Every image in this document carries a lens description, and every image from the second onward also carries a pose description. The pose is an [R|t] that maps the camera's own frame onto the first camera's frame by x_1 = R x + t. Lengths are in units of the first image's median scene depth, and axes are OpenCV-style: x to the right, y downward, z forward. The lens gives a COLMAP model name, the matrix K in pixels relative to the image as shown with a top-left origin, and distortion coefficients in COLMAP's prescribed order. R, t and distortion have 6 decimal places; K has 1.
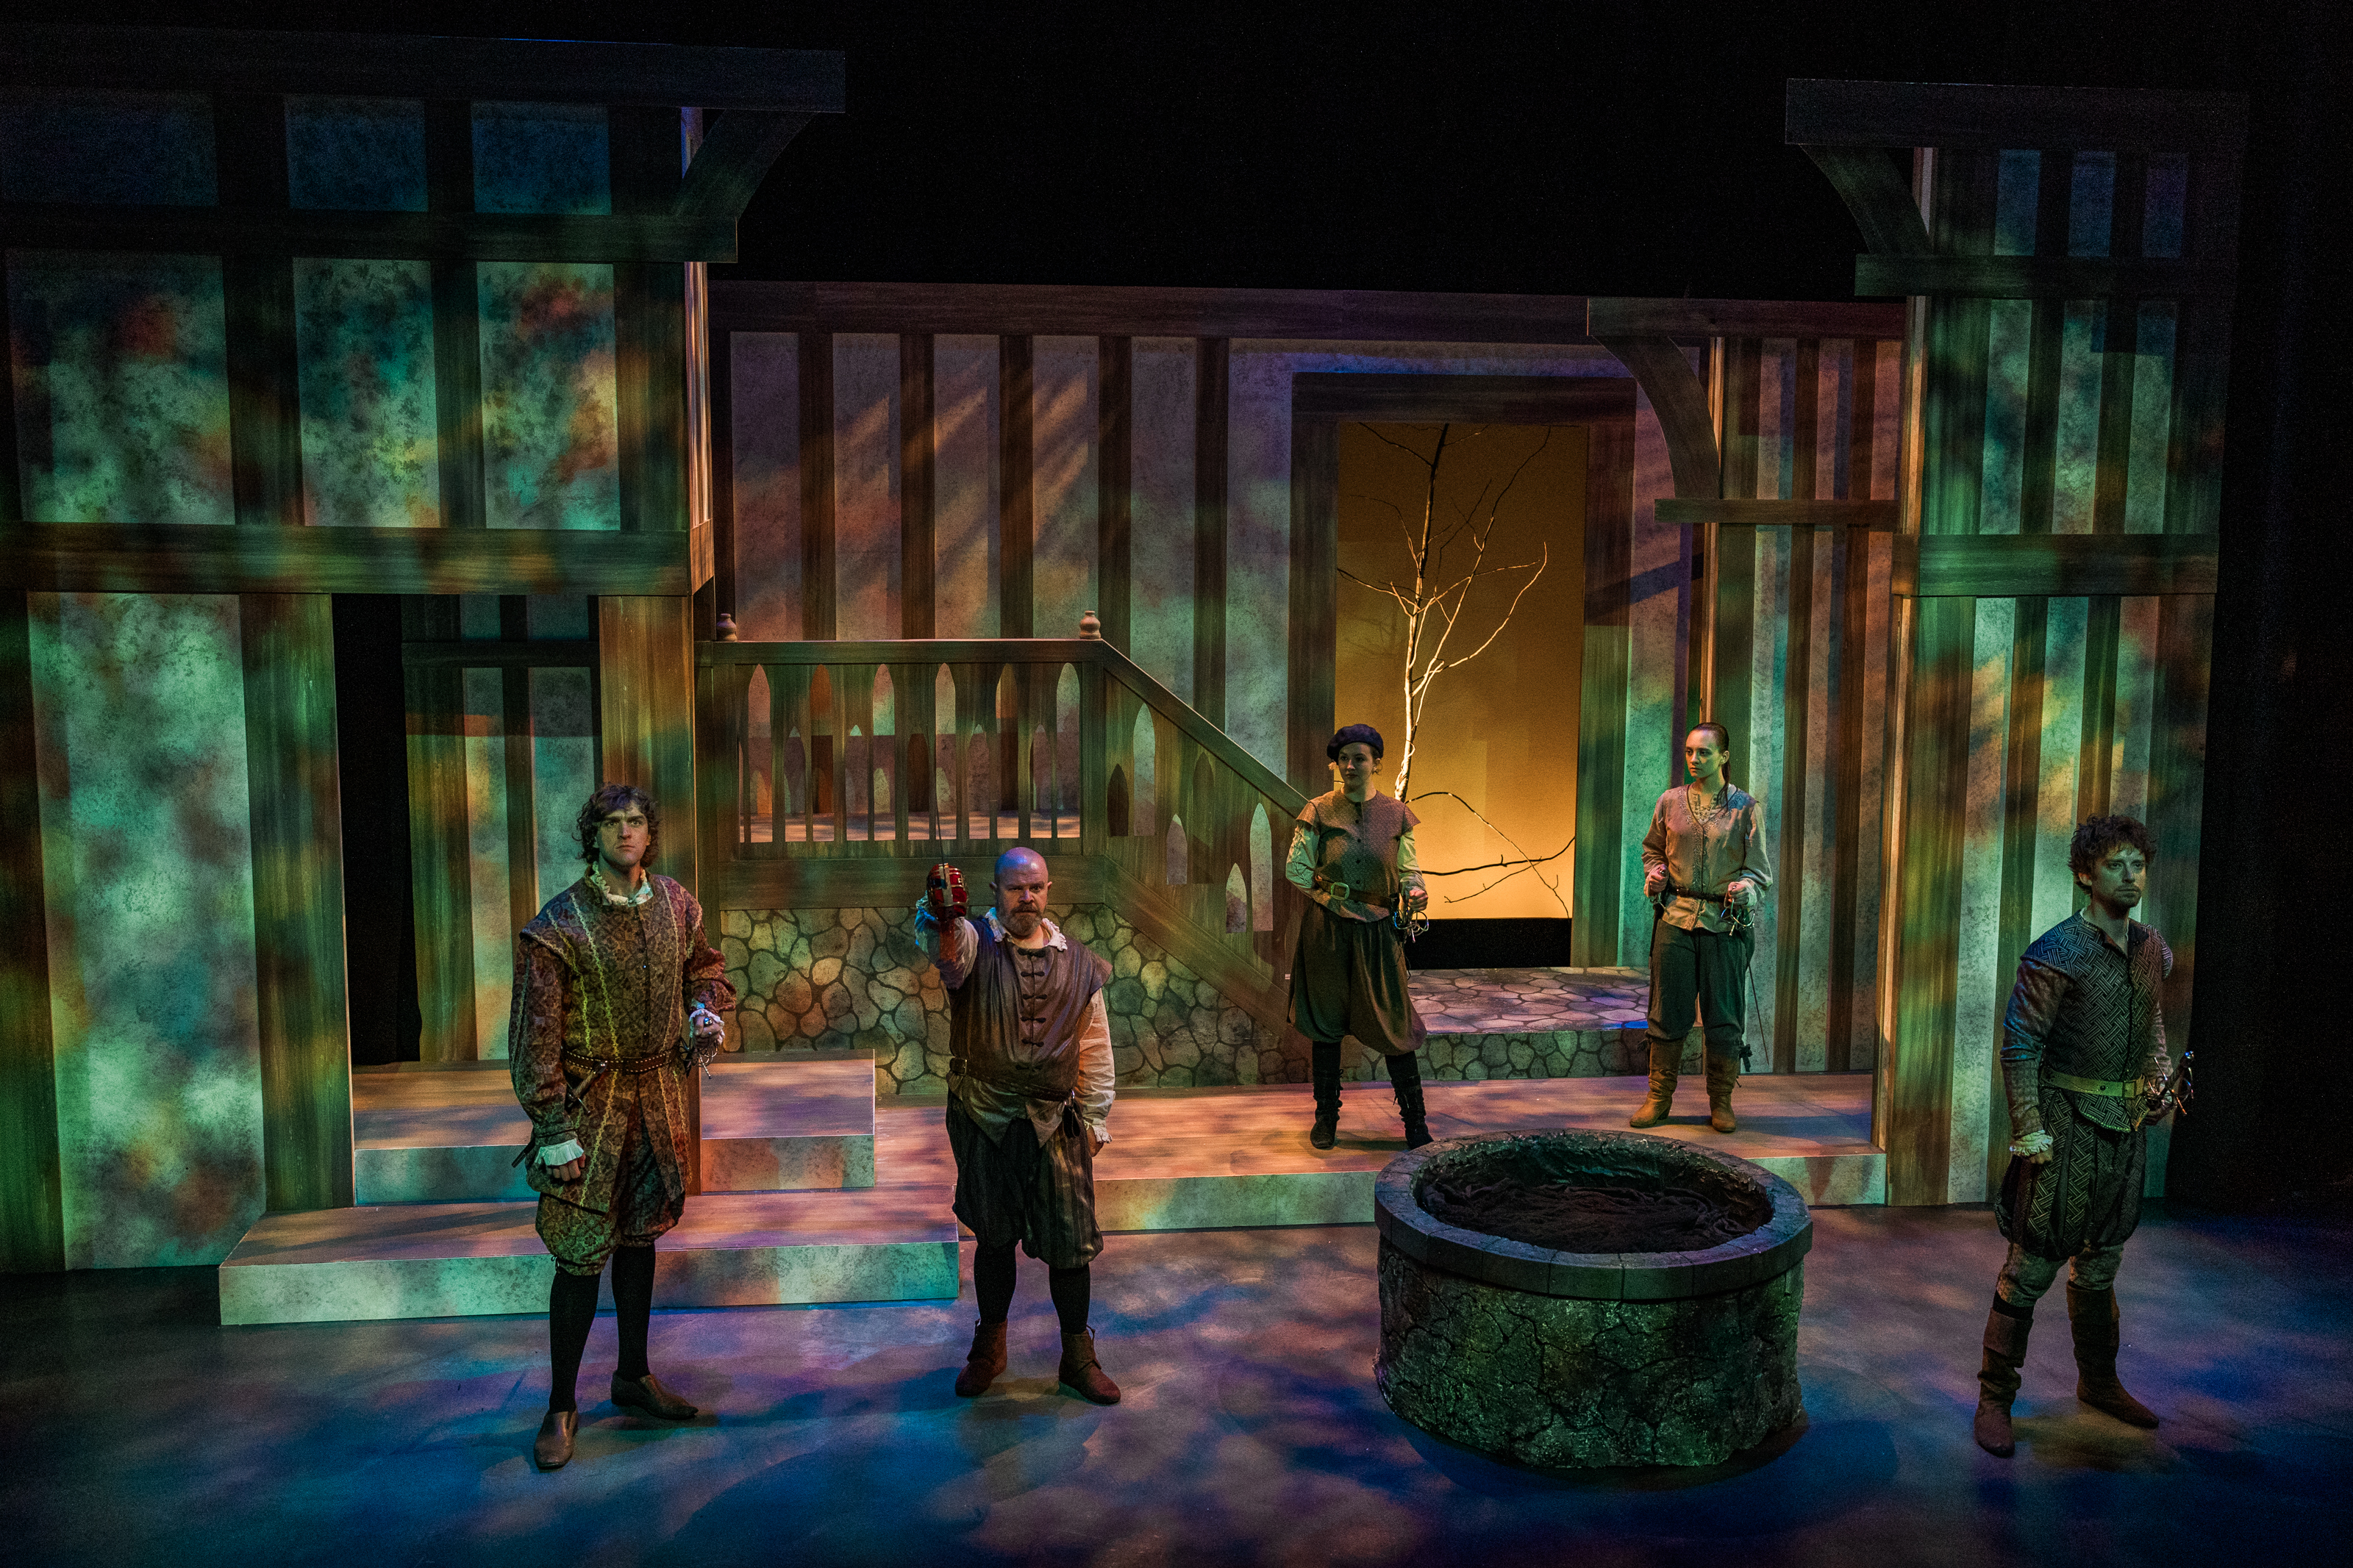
lens RADIAL K [[2278.8, 0, 1176.5], [0, 2278.8, 784.0], [0, 0, 1]] dist [-0.008513, -0.000609]
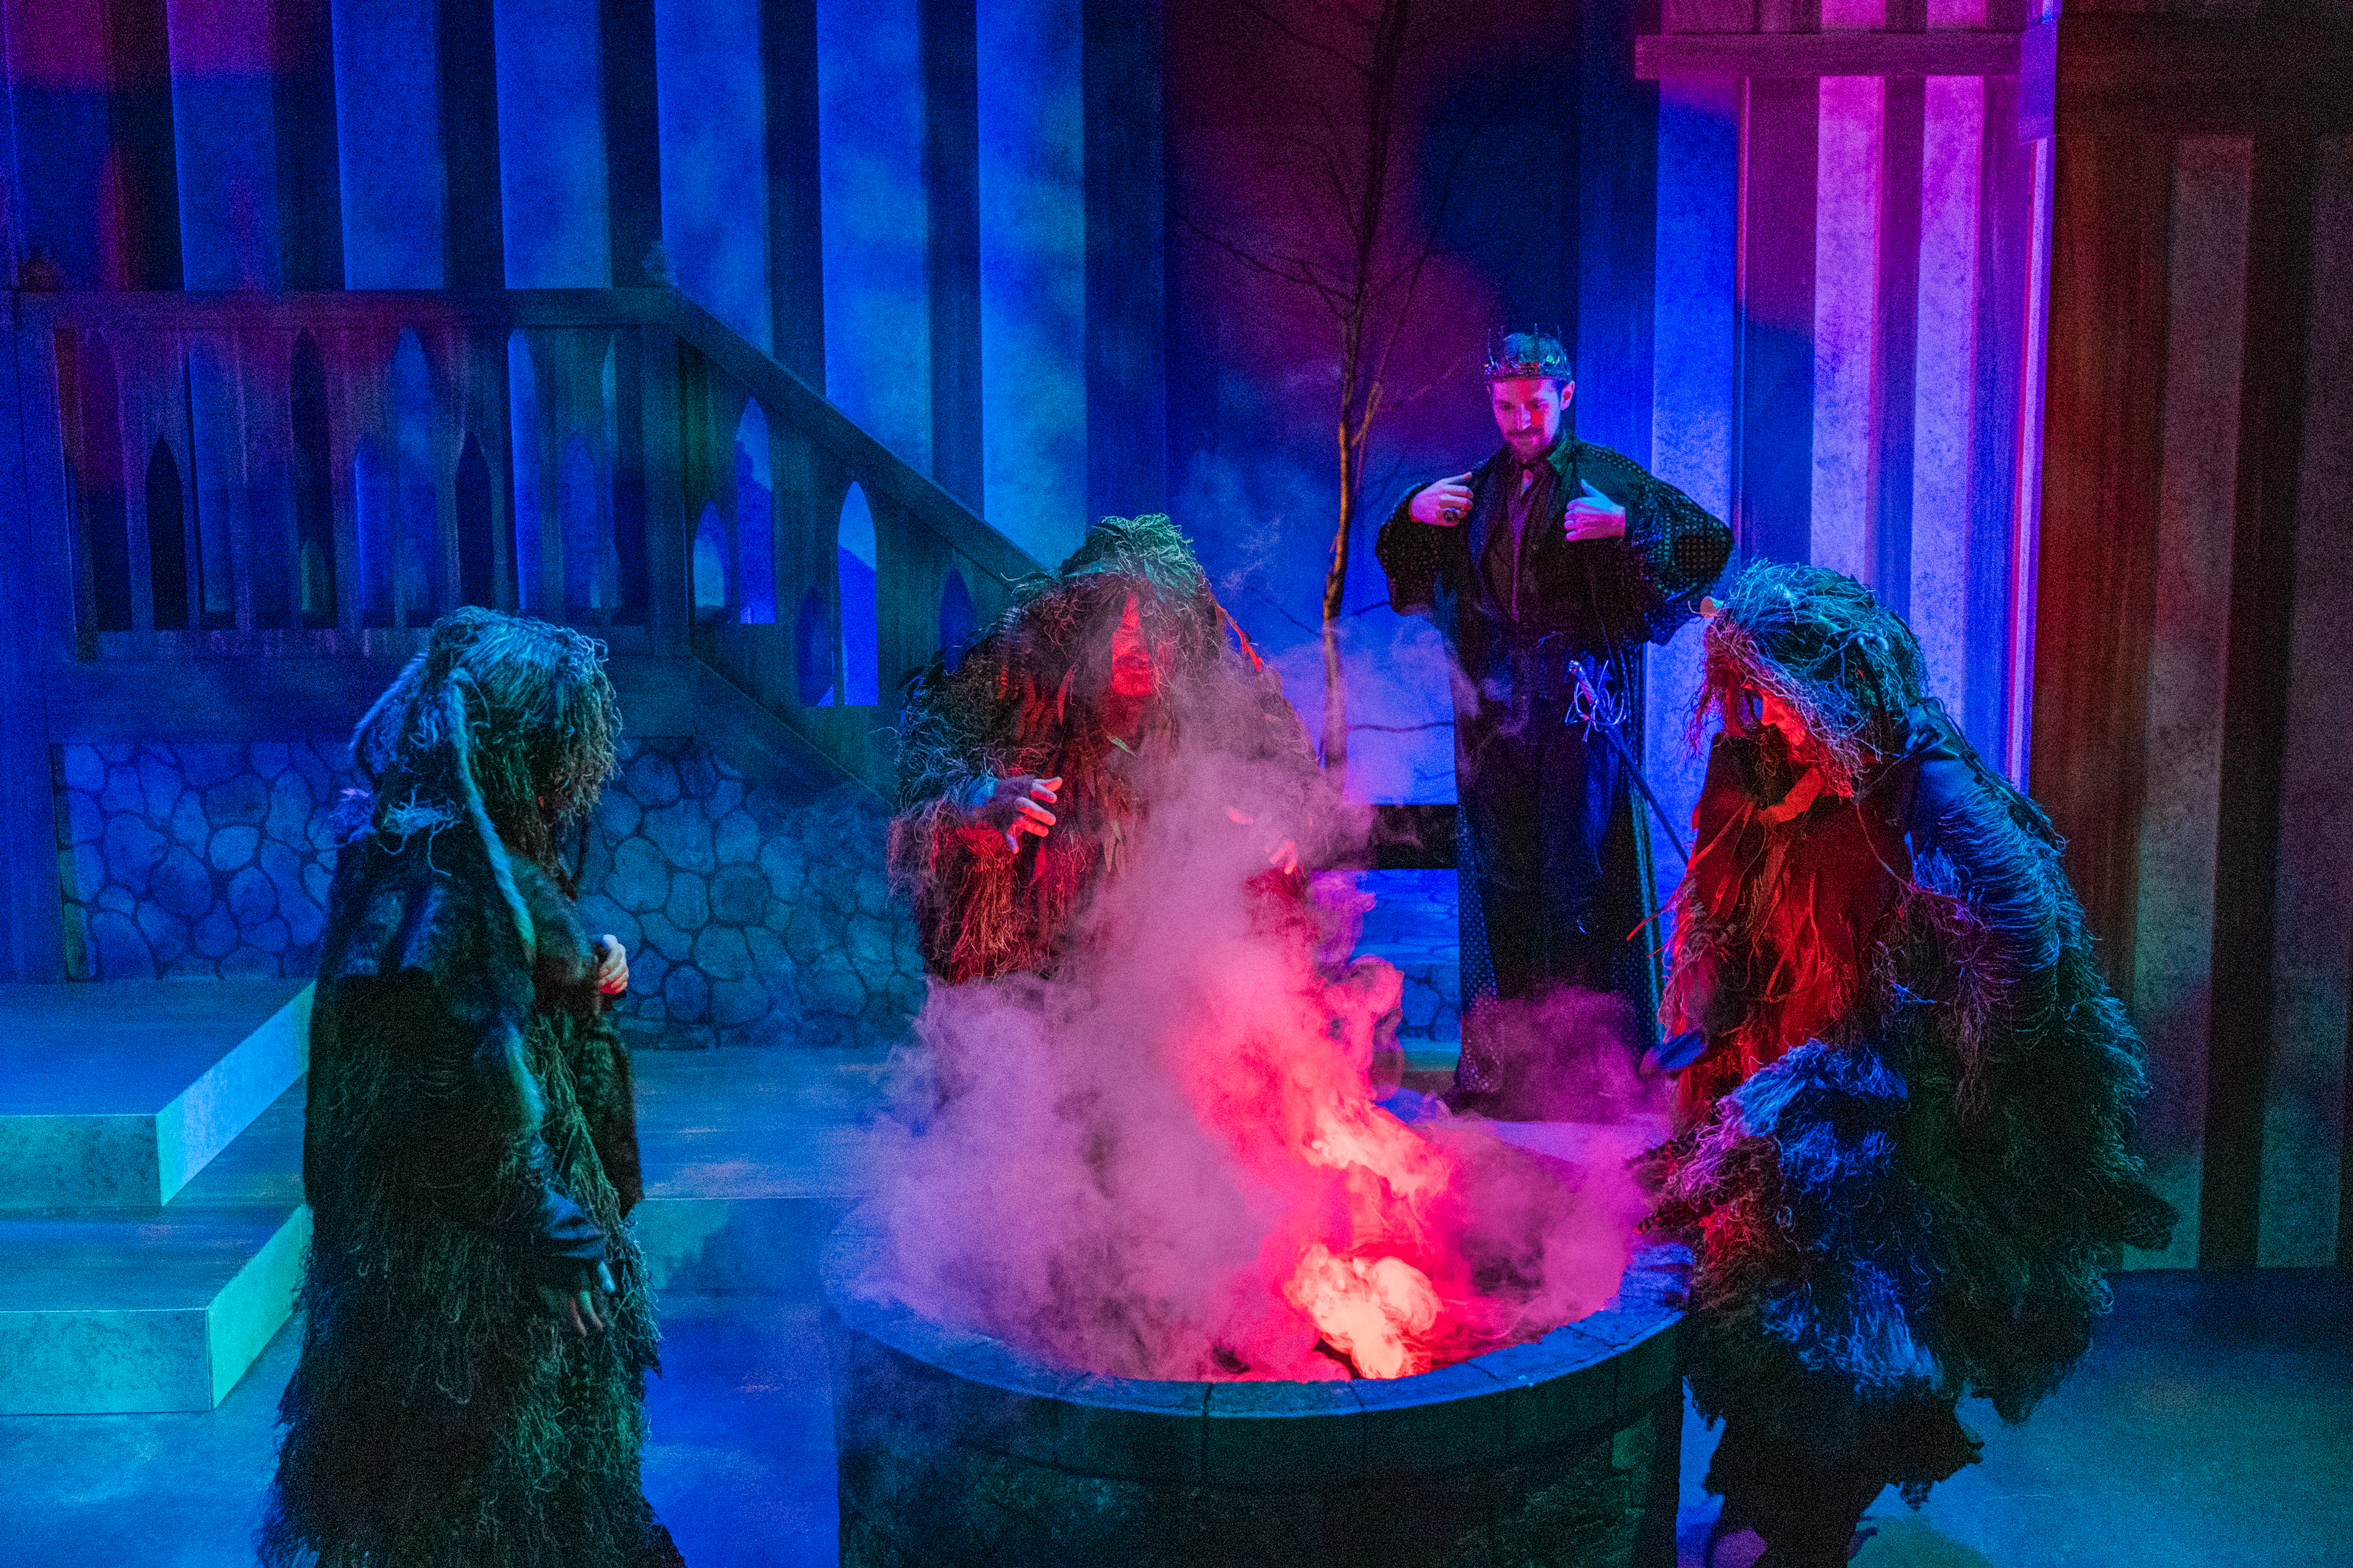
lens RADIAL K [[2697.5, 0, 1176.5], [0, 2697.5, 784.0], [0, 0, 1]] dist [-0.005438, 0.006745]
pose [[0.995360, 0.002489, -0.096188, 0.161736], [-0.000633, 0.999813, 0.019319, 0.050891], [0.096218, -0.019168, 0.995176, 0.311295]]
